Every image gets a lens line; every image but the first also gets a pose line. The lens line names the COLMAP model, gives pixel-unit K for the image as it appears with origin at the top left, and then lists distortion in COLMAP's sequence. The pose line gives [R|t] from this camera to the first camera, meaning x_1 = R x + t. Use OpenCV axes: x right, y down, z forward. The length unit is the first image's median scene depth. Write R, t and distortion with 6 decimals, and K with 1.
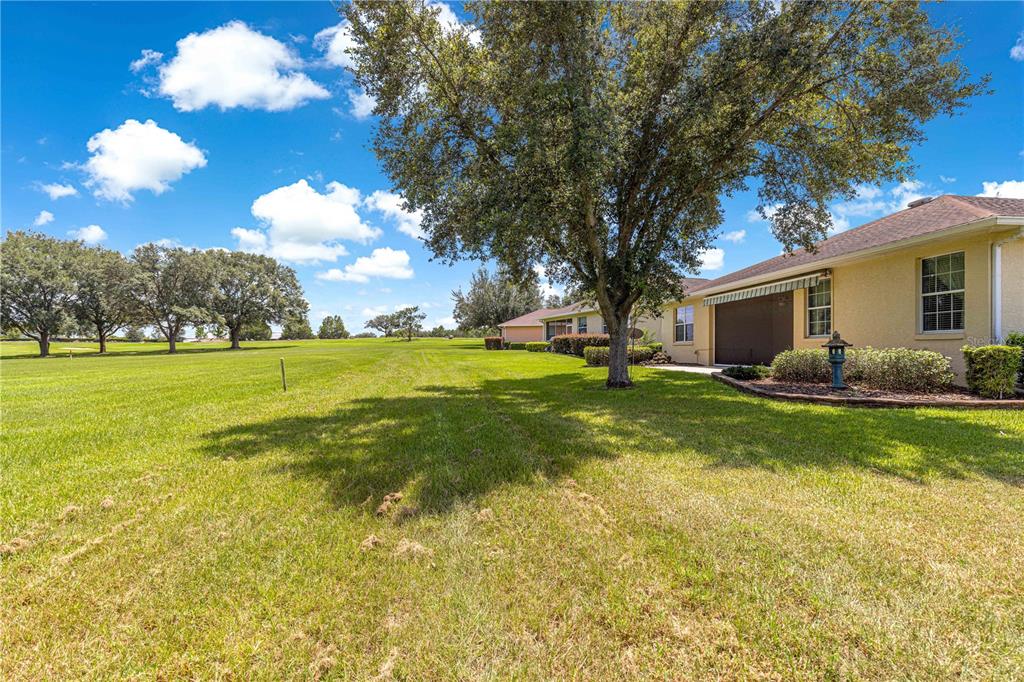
lens RADIAL K [[458.7, 0, 507.4], [0, 458.7, 350.6], [0, 0, 1]] dist [0.001965, -0.000510]
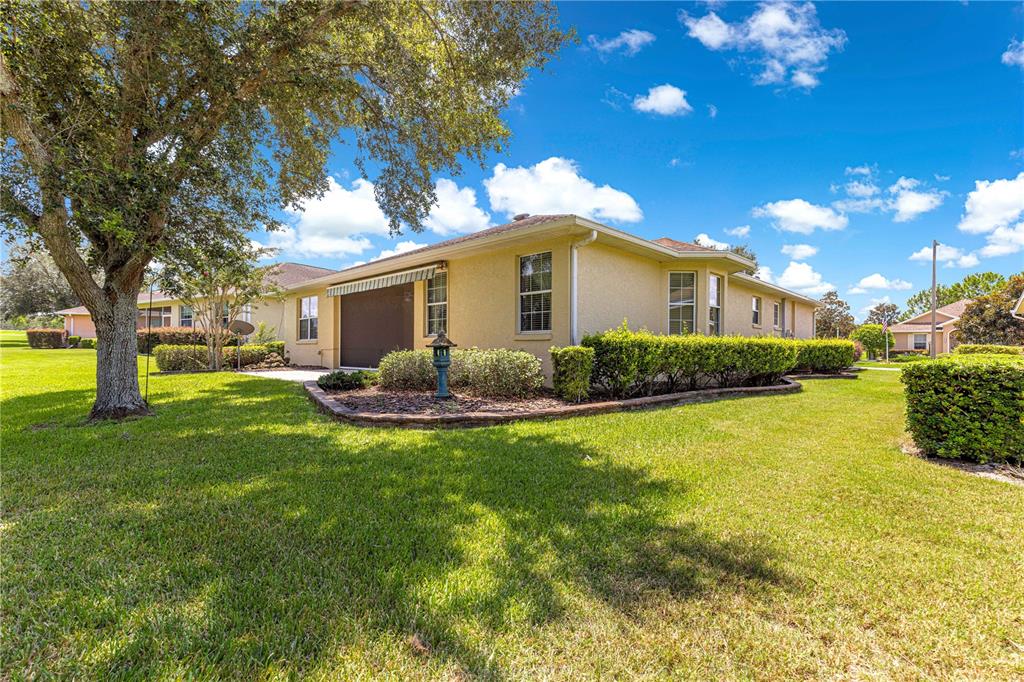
lens RADIAL K [[458.7, 0, 514.5], [0, 458.7, 348.1], [0, 0, 1]] dist [0.001965, -0.000510]
pose [[0.758686, 0.002561, 0.651451, 0.266025], [-0.000669, 0.999995, -0.003153, -0.003675], [-0.651456, 0.001956, 0.758684, 0.276042]]
